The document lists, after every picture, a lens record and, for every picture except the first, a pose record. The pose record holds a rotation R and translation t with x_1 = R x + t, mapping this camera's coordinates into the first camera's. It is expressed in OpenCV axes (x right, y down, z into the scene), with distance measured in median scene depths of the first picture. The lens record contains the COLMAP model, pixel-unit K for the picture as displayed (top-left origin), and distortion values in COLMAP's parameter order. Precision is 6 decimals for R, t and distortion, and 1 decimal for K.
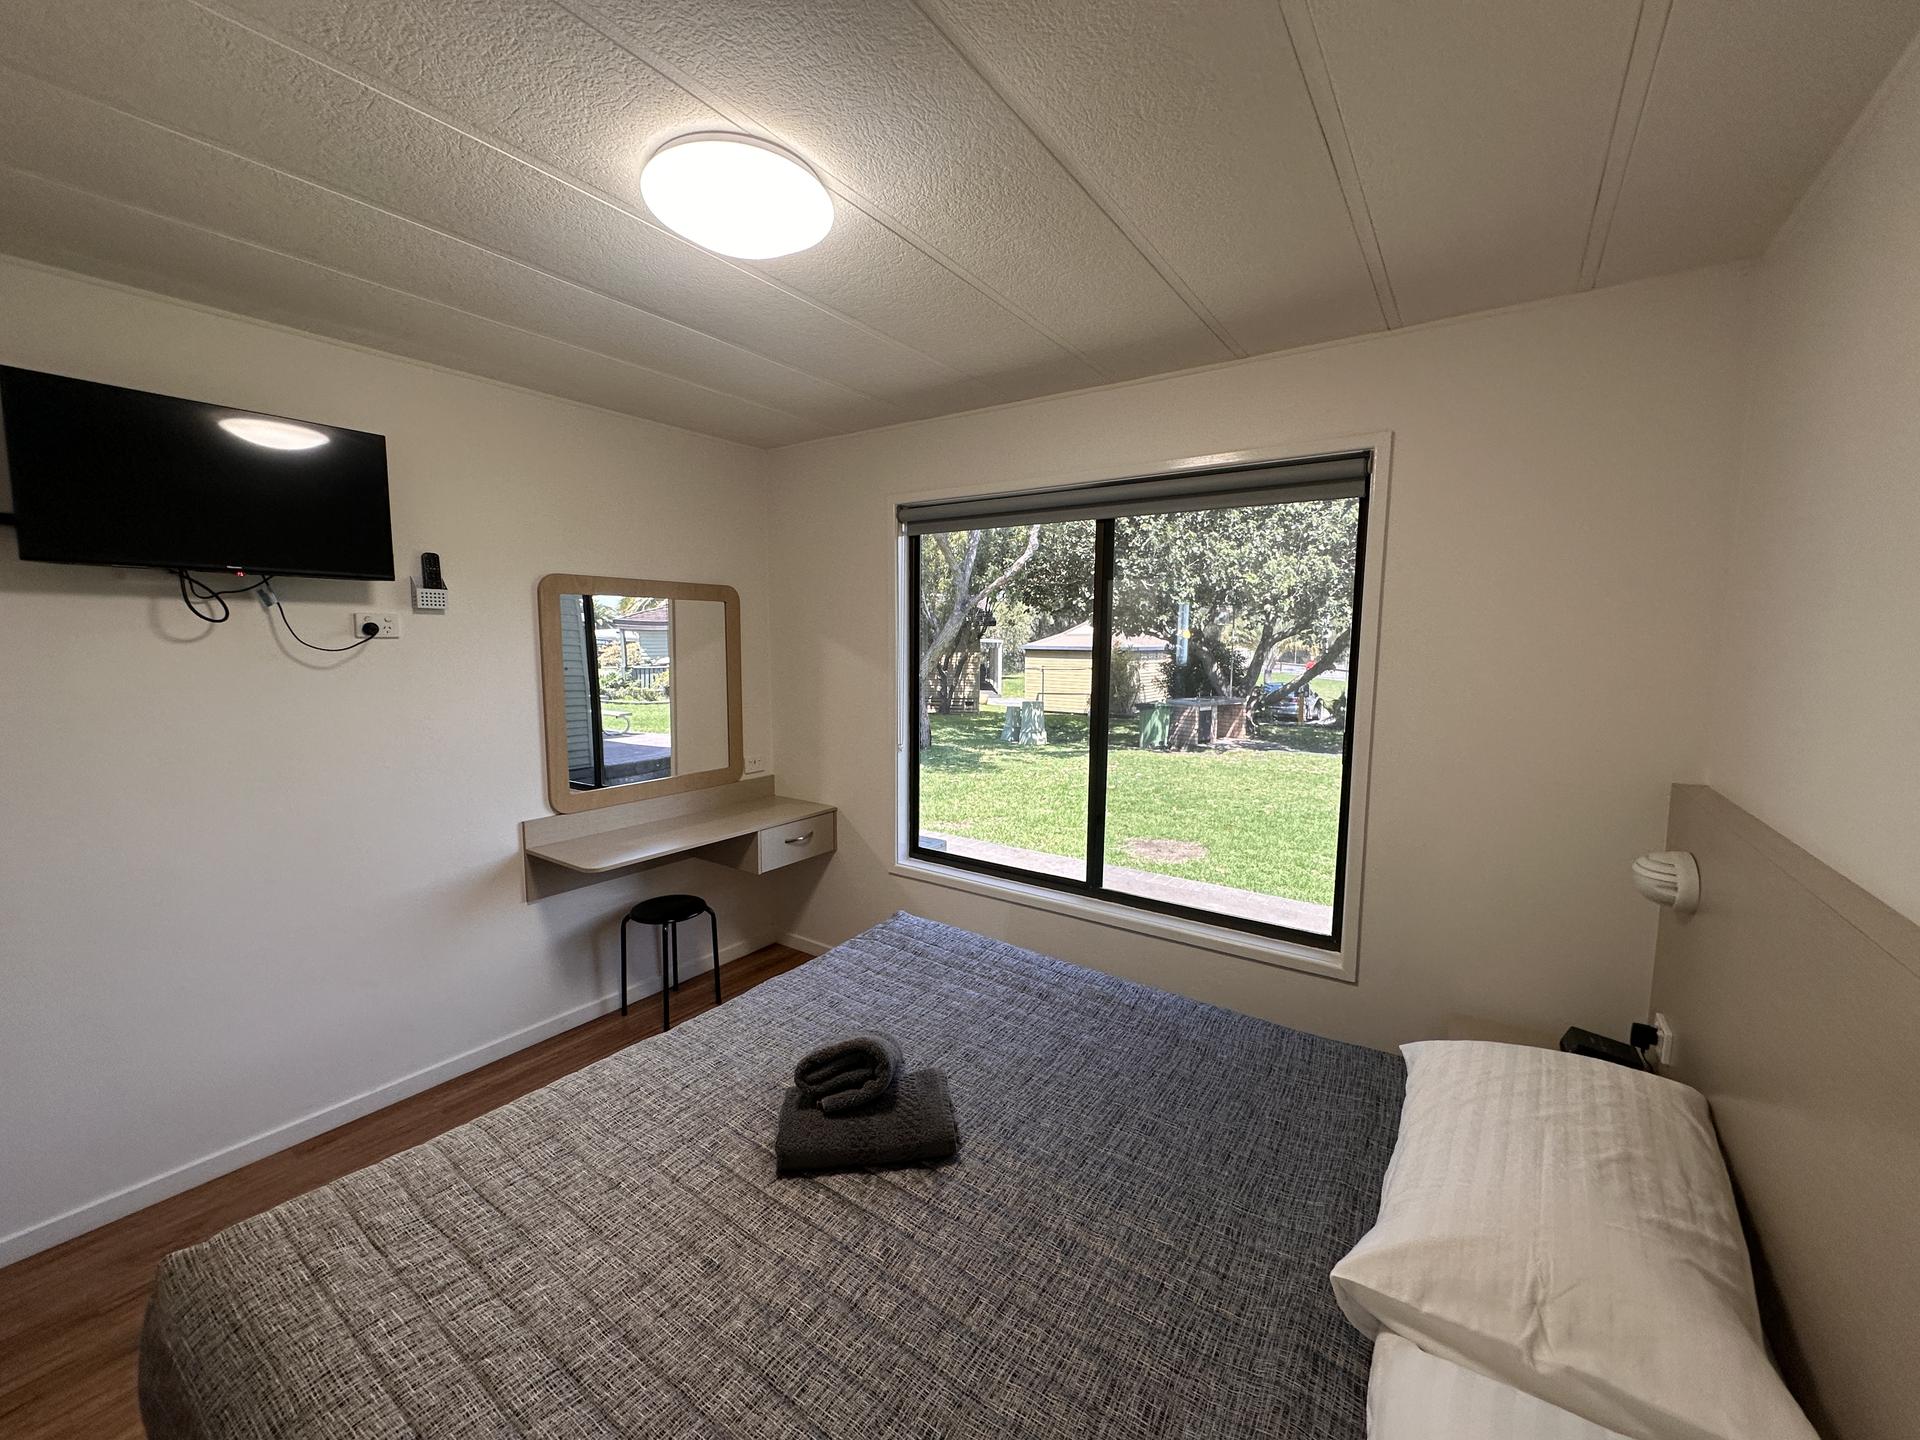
lens RADIAL K [[763.8, 0, 953.4], [0, 763.8, 718.3], [0, 0, 1]] dist [0.000008, 0.000007]
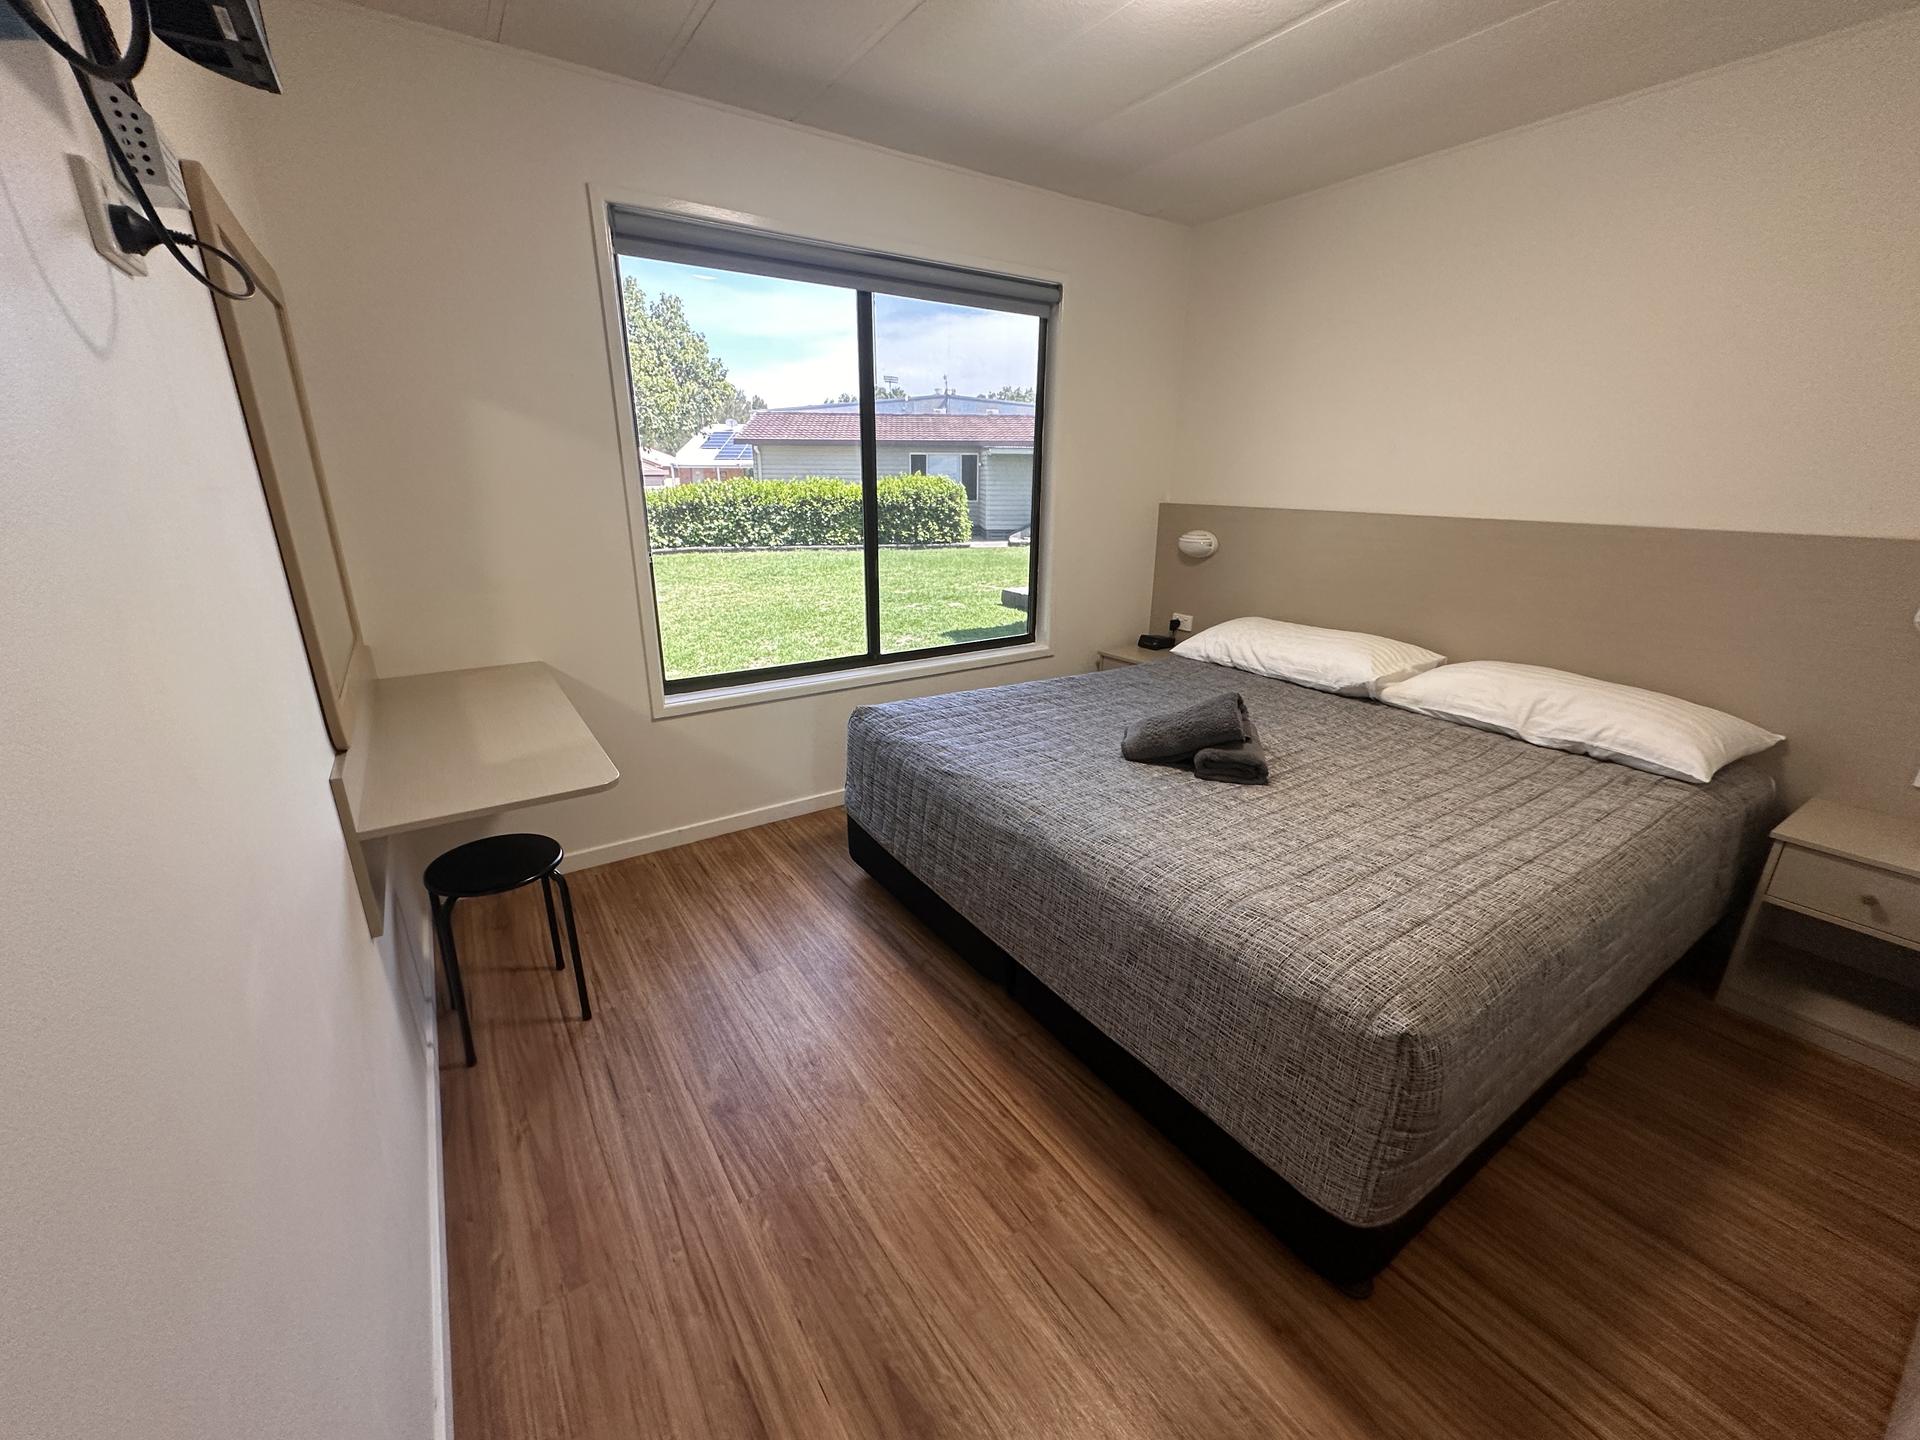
lens RADIAL K [[763.8, 0, 953.4], [0, 763.8, 718.3], [0, 0, 1]] dist [0.000008, 0.000007]
pose [[0.354695, -0.294046, 0.887541, -0.997870], [0.098576, 0.955730, 0.277243, 0.013817], [-0.929771, -0.010846, 0.367978, 0.608975]]
